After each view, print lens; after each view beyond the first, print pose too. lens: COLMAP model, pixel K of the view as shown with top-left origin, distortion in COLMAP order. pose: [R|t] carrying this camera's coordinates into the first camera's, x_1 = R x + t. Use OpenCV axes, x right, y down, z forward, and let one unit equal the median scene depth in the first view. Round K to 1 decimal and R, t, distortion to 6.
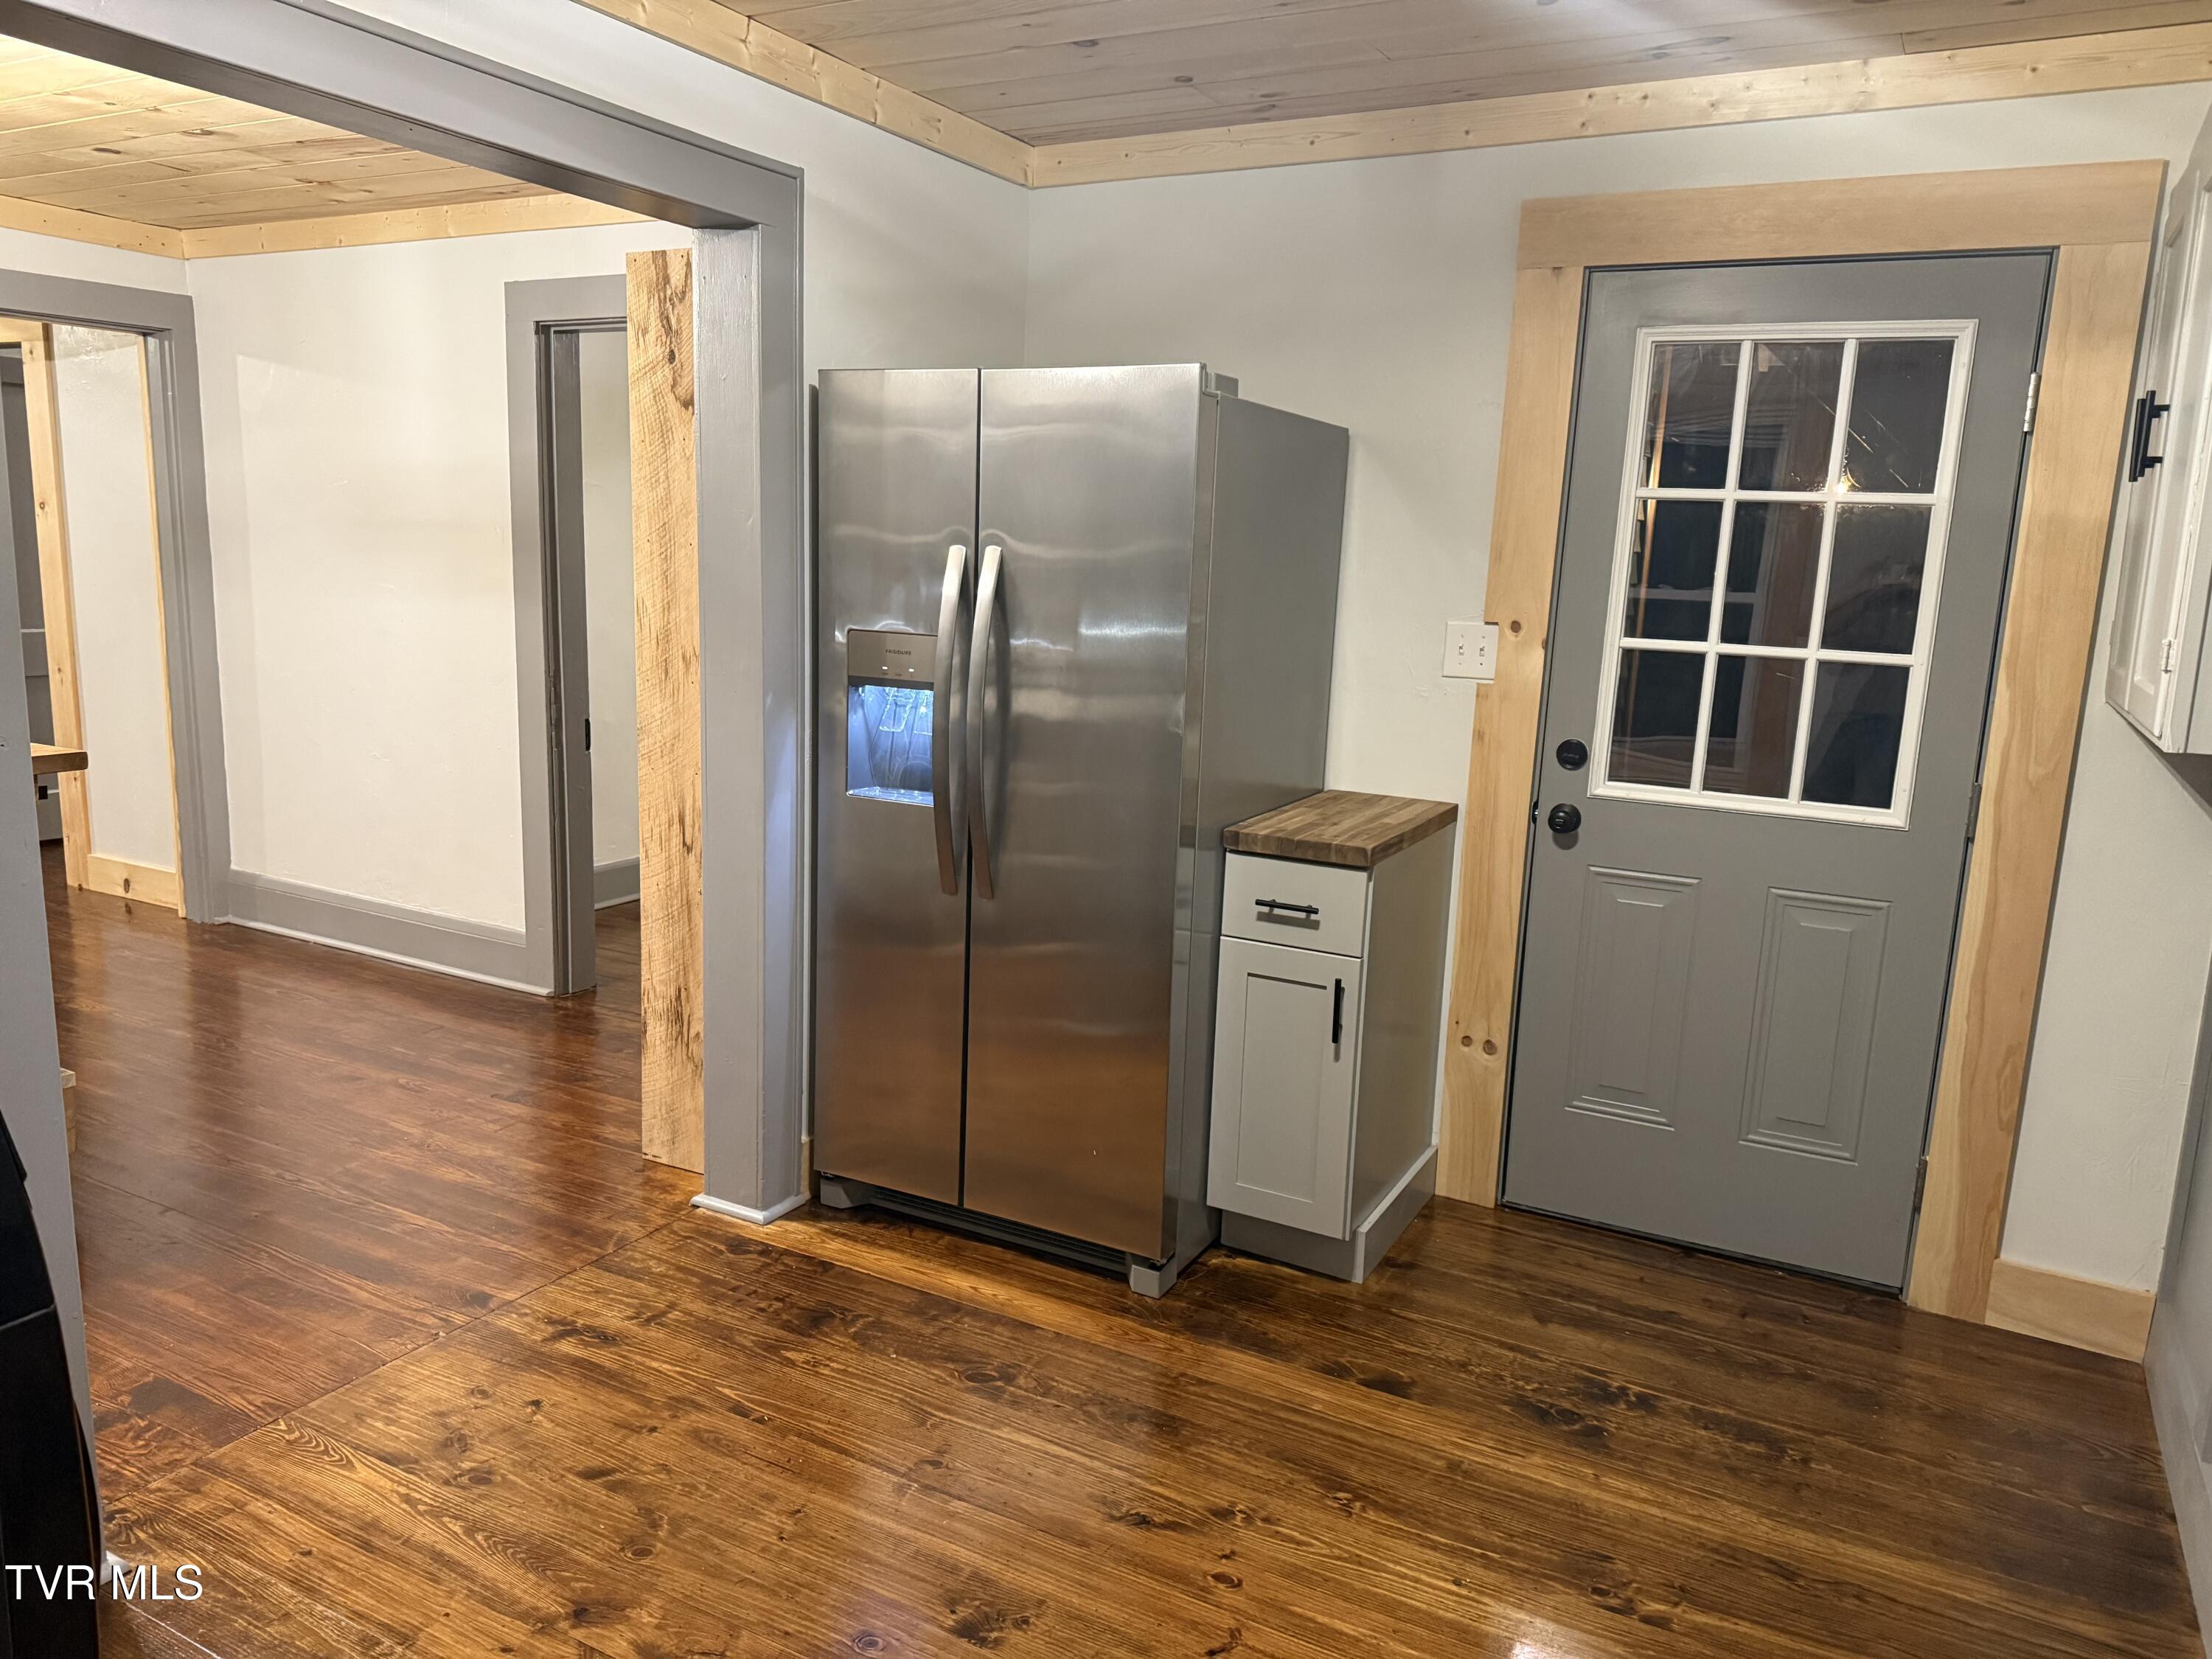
lens RADIAL K [[1560.1, 0, 1108.3], [0, 1560.1, 826.7], [0, 0, 1]] dist [0.027539, -0.001322]
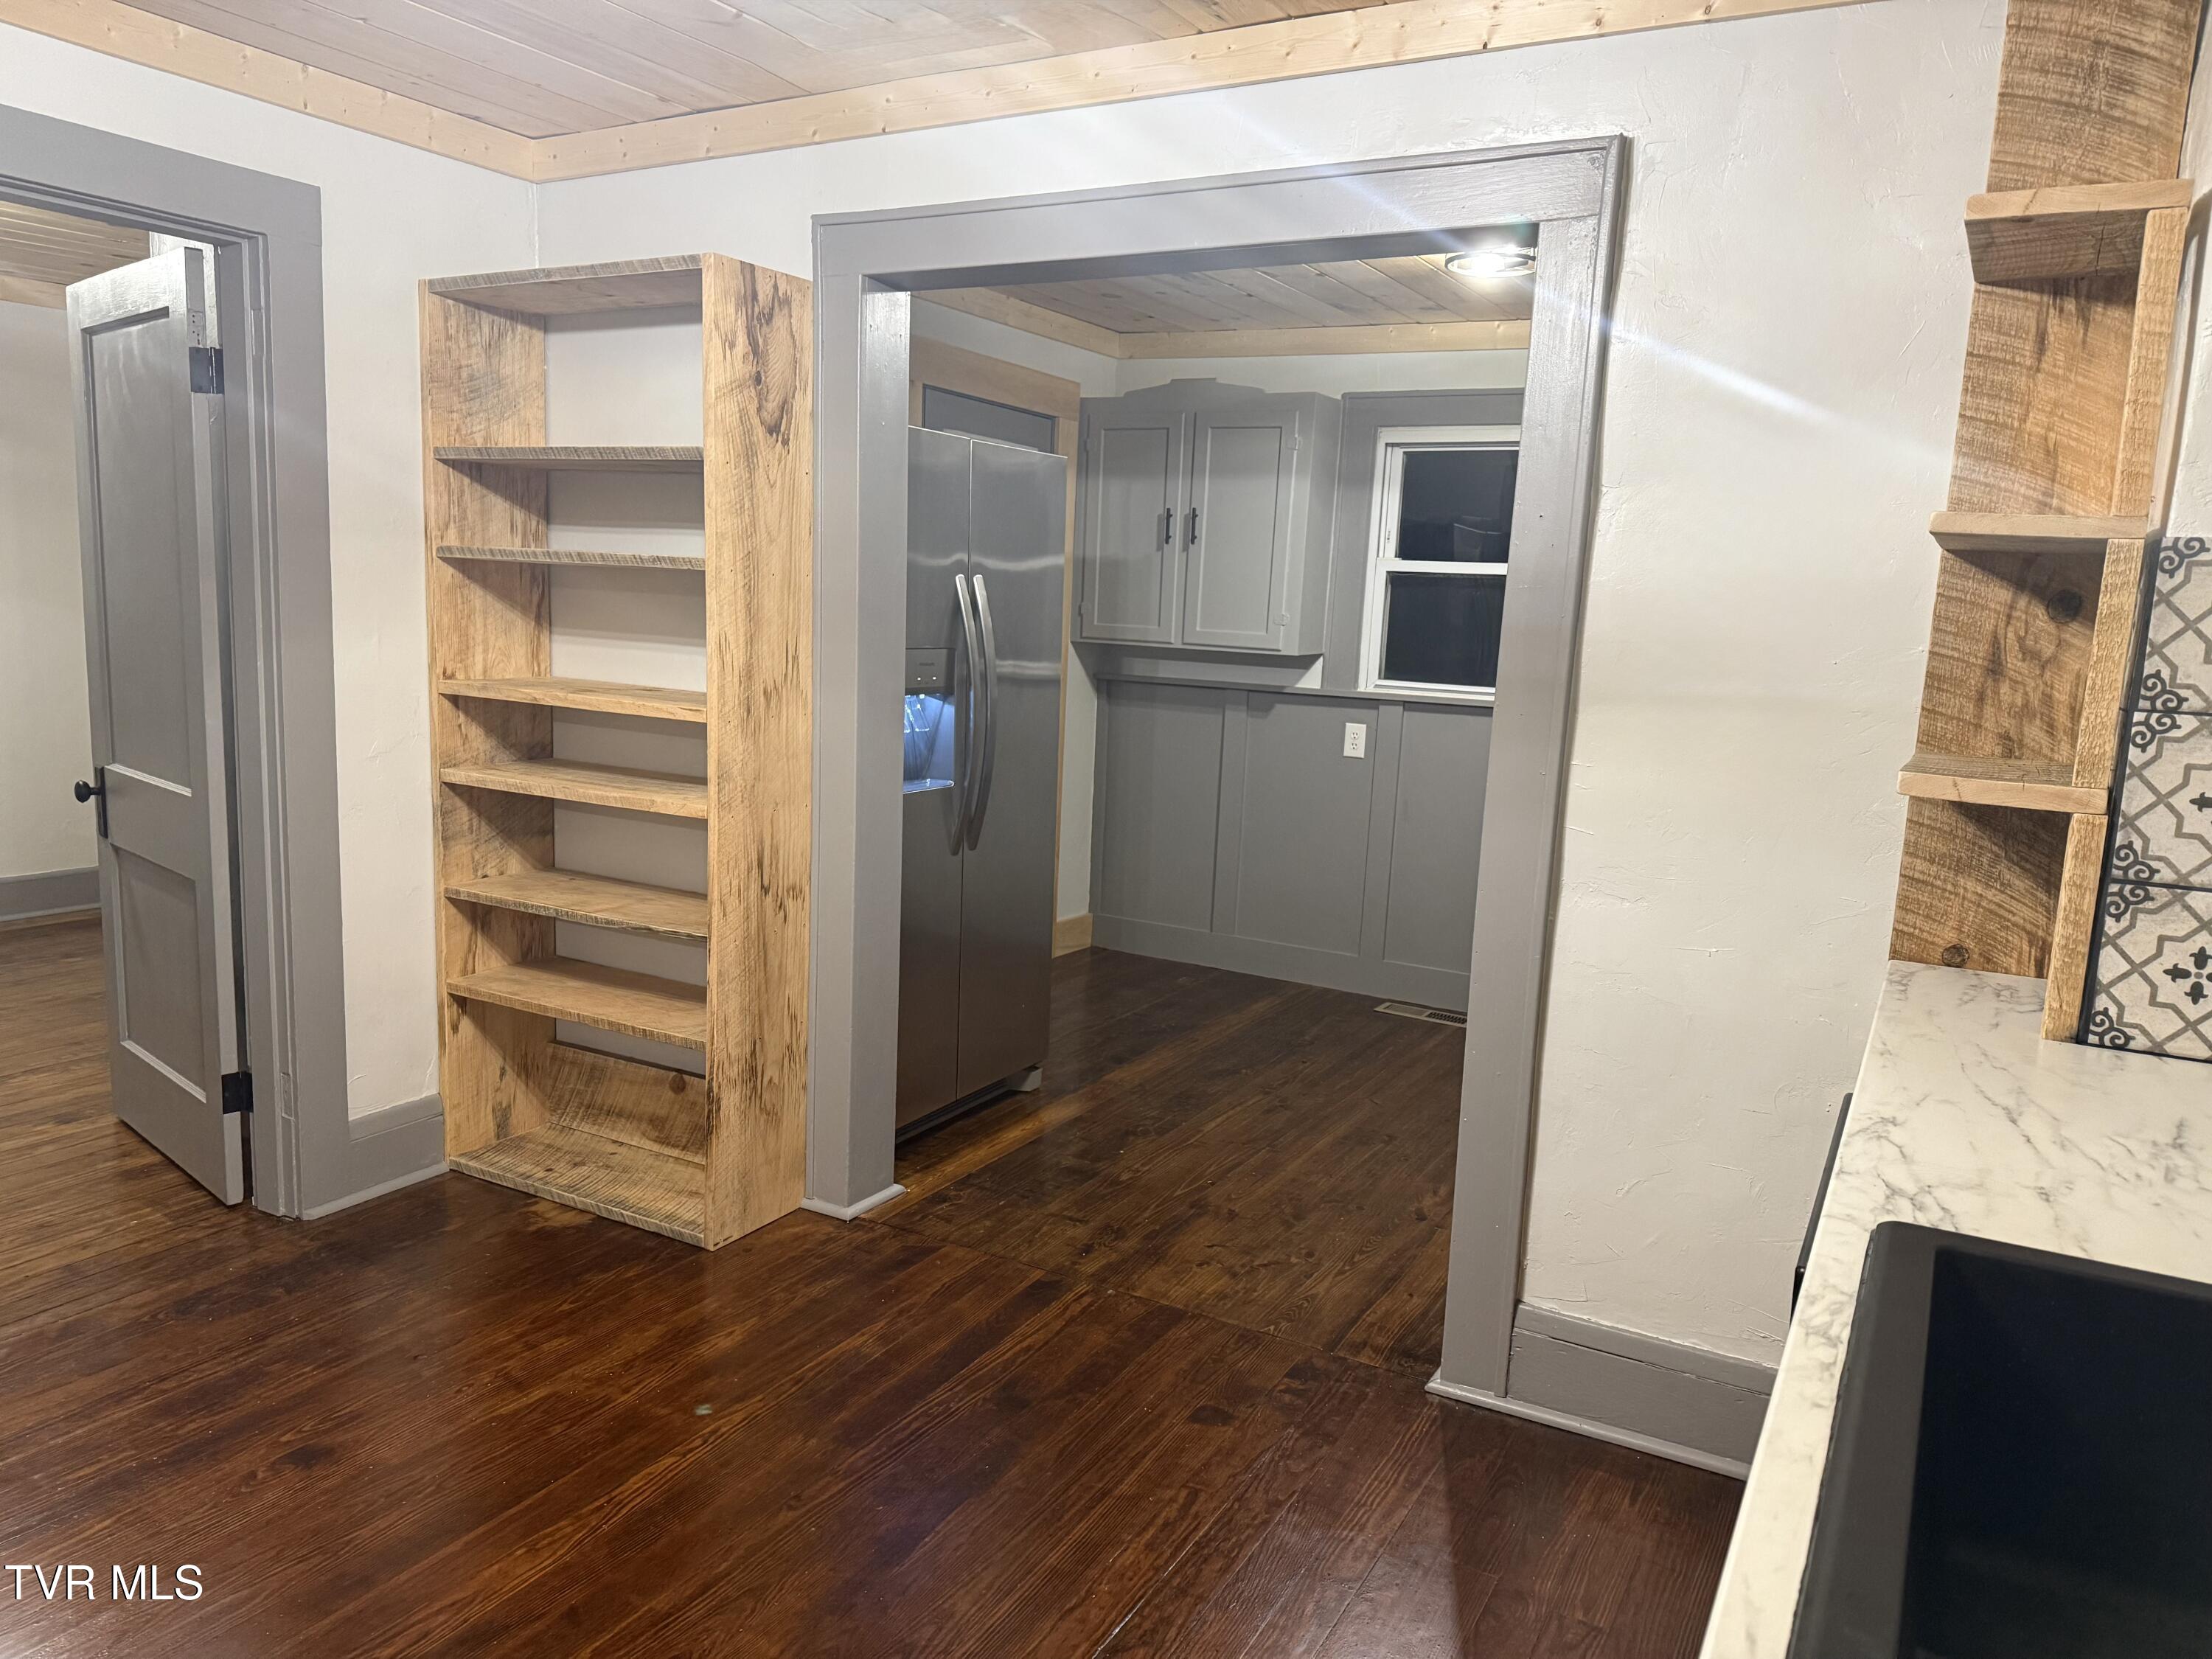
lens RADIAL K [[1560.1, 0, 1105.1], [0, 1560.1, 835.3], [0, 0, 1]] dist [0.027539, -0.001322]
pose [[0.013487, -0.188689, 0.981944, -1.237144], [0.129405, 0.974104, 0.185405, -0.174968], [-0.991500, 0.124568, 0.037555, 0.774184]]
